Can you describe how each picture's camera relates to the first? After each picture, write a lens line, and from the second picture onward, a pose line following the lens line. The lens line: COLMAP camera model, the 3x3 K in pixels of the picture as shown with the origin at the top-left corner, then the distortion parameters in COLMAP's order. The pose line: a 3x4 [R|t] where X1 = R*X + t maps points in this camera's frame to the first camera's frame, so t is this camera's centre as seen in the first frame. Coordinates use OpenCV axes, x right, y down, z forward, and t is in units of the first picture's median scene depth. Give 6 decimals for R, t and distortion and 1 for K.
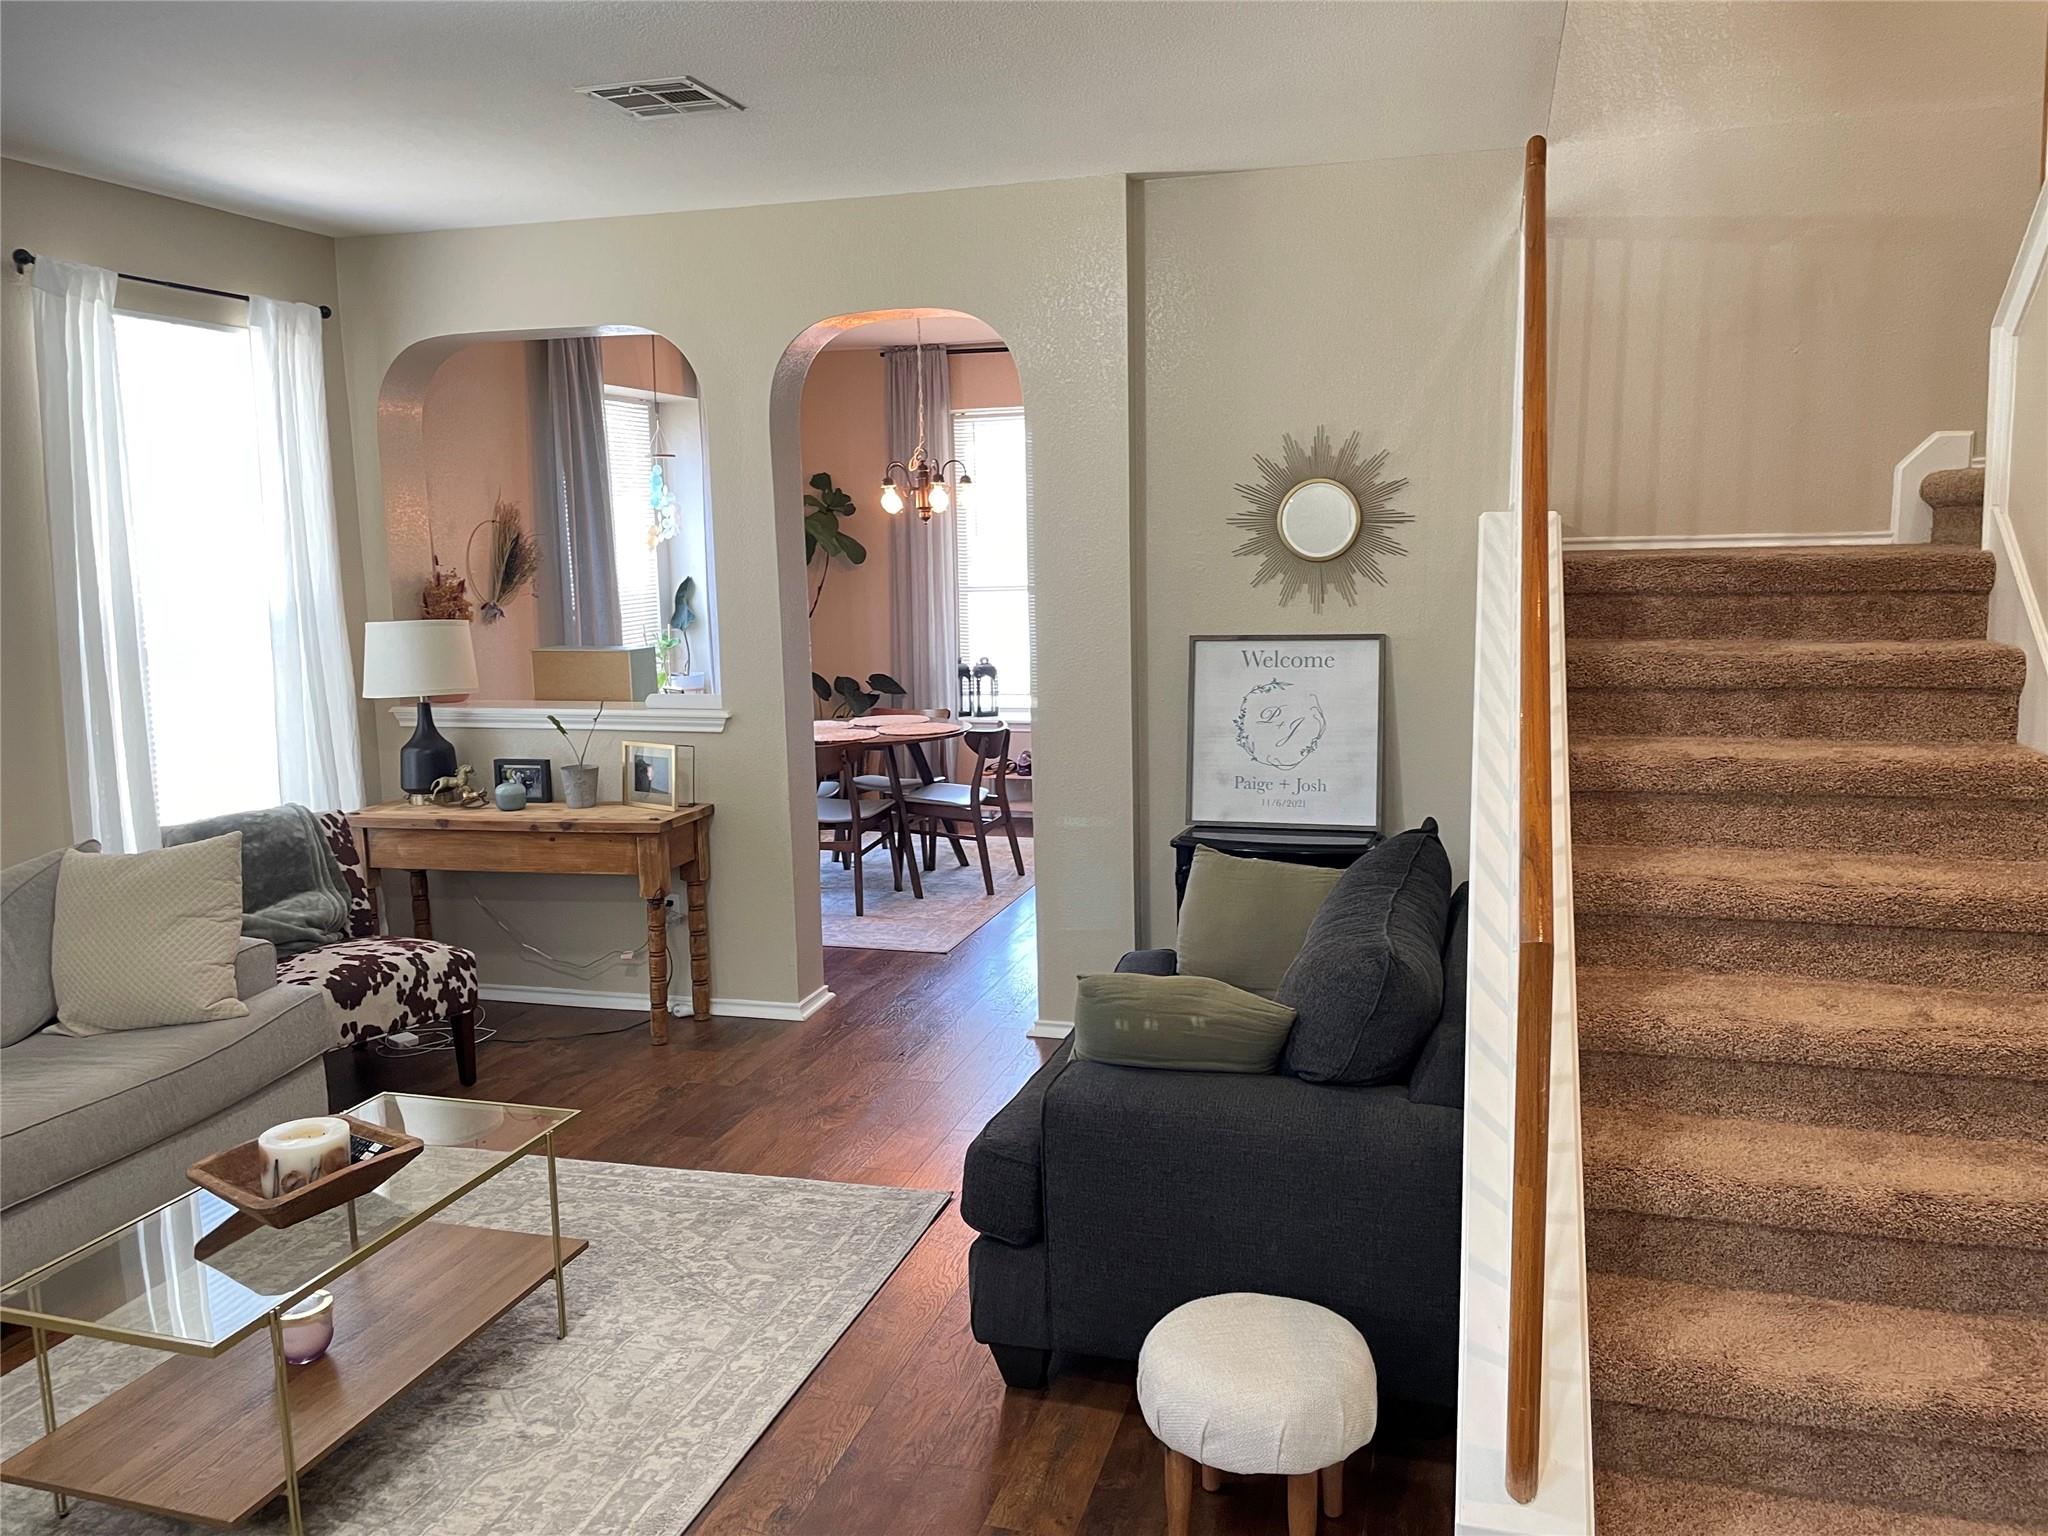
lens RADIAL K [[1548.8, 0, 1054.8], [0, 1548.8, 764.6], [0, 0, 1]] dist [0.081980, -0.092055]
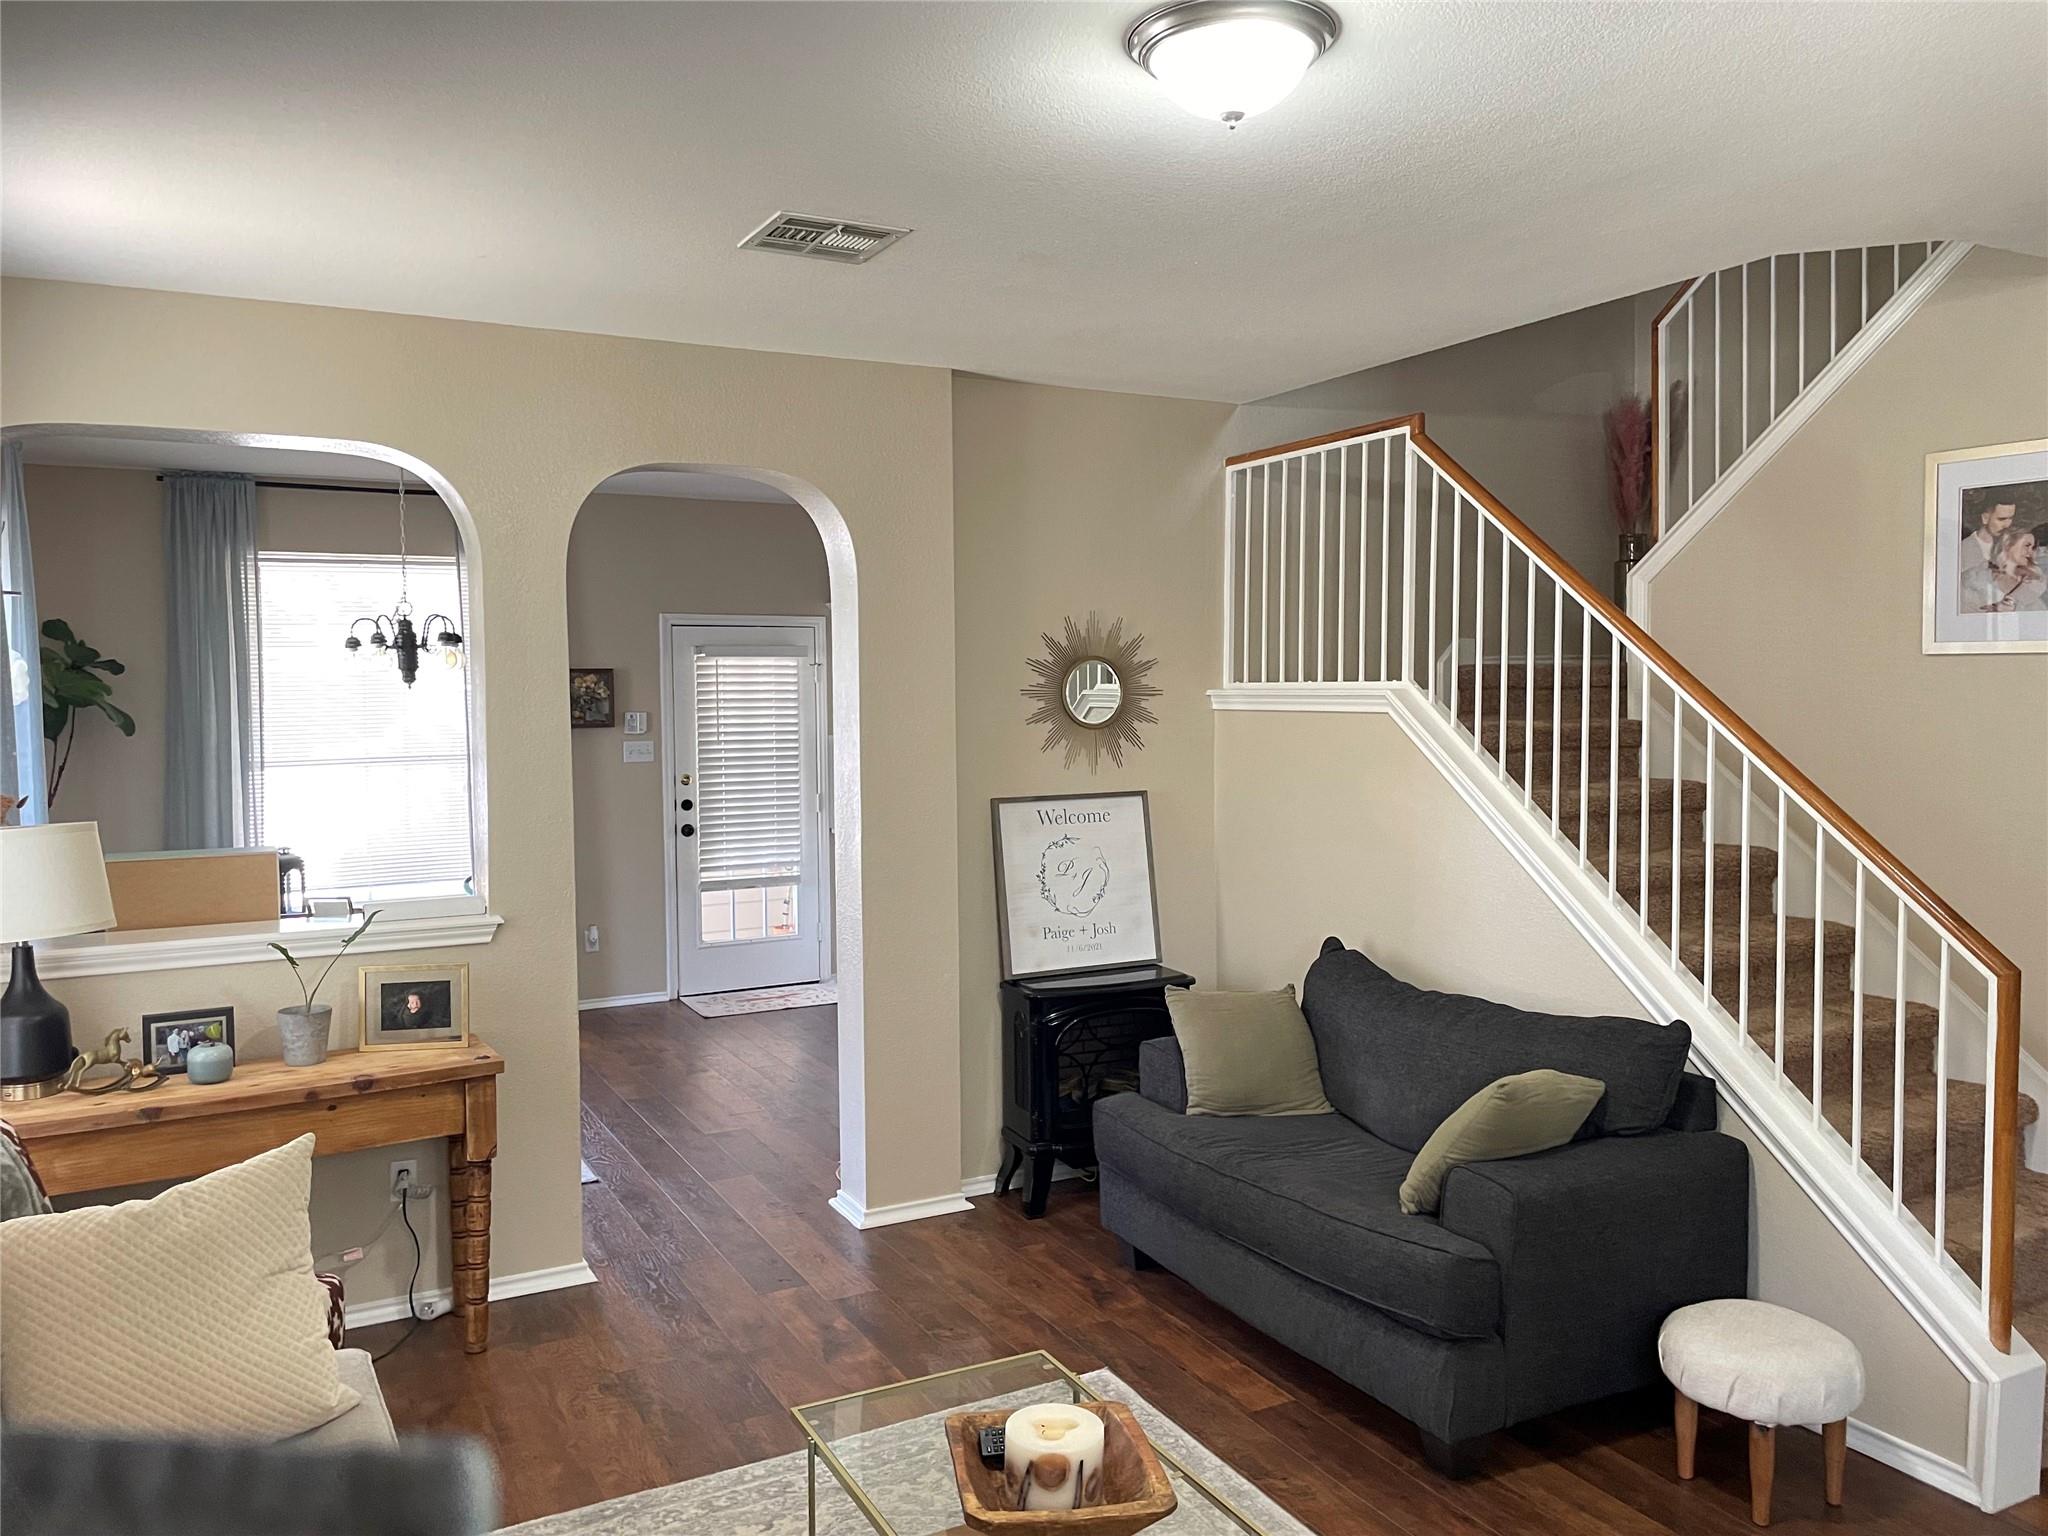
lens RADIAL K [[1548.8, 0, 1025.4], [0, 1548.8, 747.5], [0, 0, 1]] dist [0.081980, -0.092055]
pose [[0.720985, -0.015397, 0.692780, -0.639390], [0.096156, 0.992304, -0.078017, -0.034063], [-0.686247, 0.122864, 0.716917, 0.229878]]
